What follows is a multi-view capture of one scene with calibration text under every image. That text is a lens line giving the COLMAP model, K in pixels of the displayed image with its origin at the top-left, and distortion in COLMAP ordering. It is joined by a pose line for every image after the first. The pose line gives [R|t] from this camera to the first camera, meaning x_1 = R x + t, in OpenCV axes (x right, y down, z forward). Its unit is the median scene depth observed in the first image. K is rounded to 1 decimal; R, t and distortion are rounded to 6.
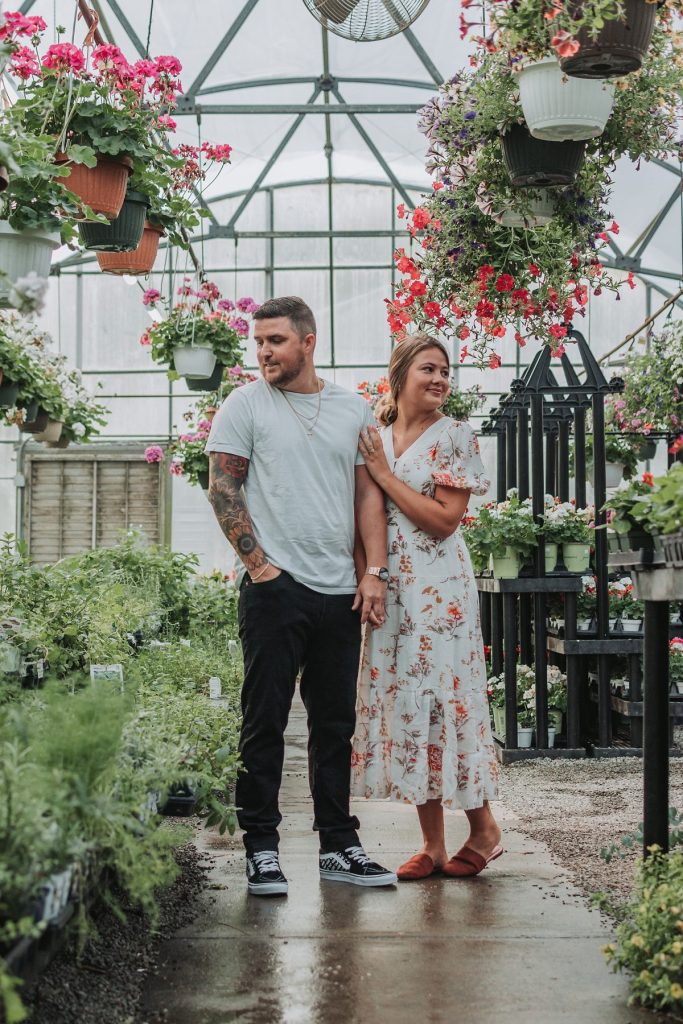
lens RADIAL K [[1659.1, 0, 341.5], [0, 1659.1, 512.0], [0, 0, 1]] dist [0.012688, -0.063563]
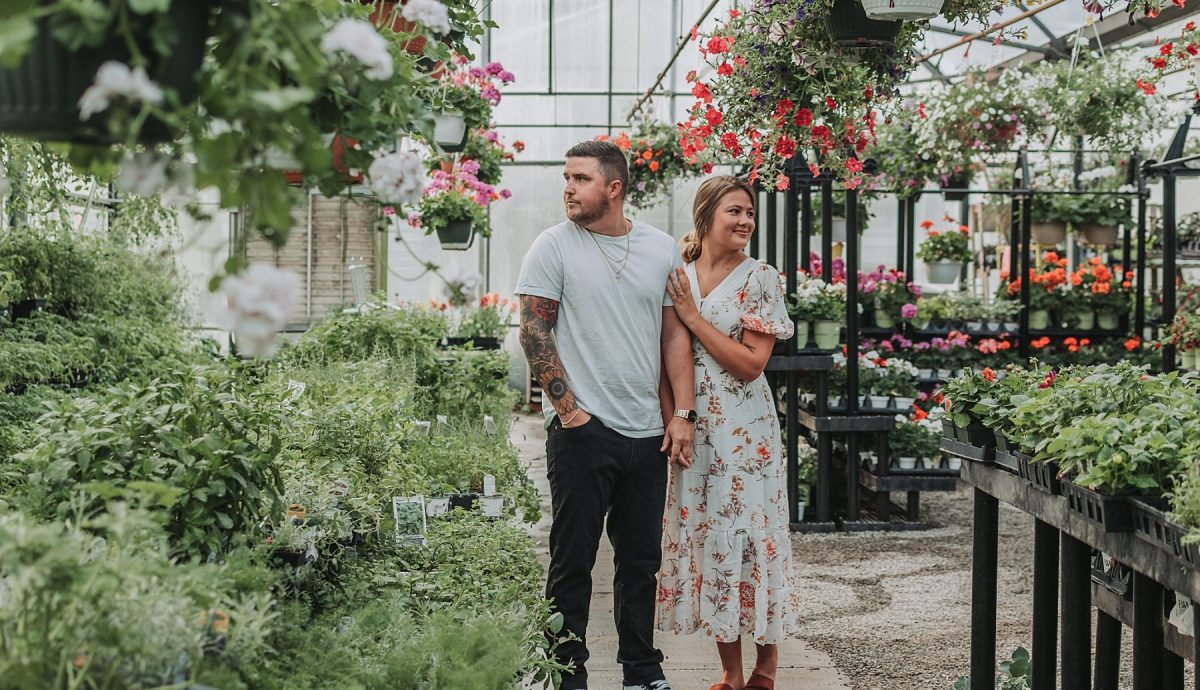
lens RADIAL K [[1657.0, 0, 601.4], [0, 1657.0, 210.0], [0, 0, 1]] dist [-0.002852, 0.039371]
pose [[0.997111, 0.007013, 0.075635, -0.104930], [-0.010225, 0.999058, 0.042163, -0.127856], [-0.075268, -0.042815, 0.996244, -0.001842]]
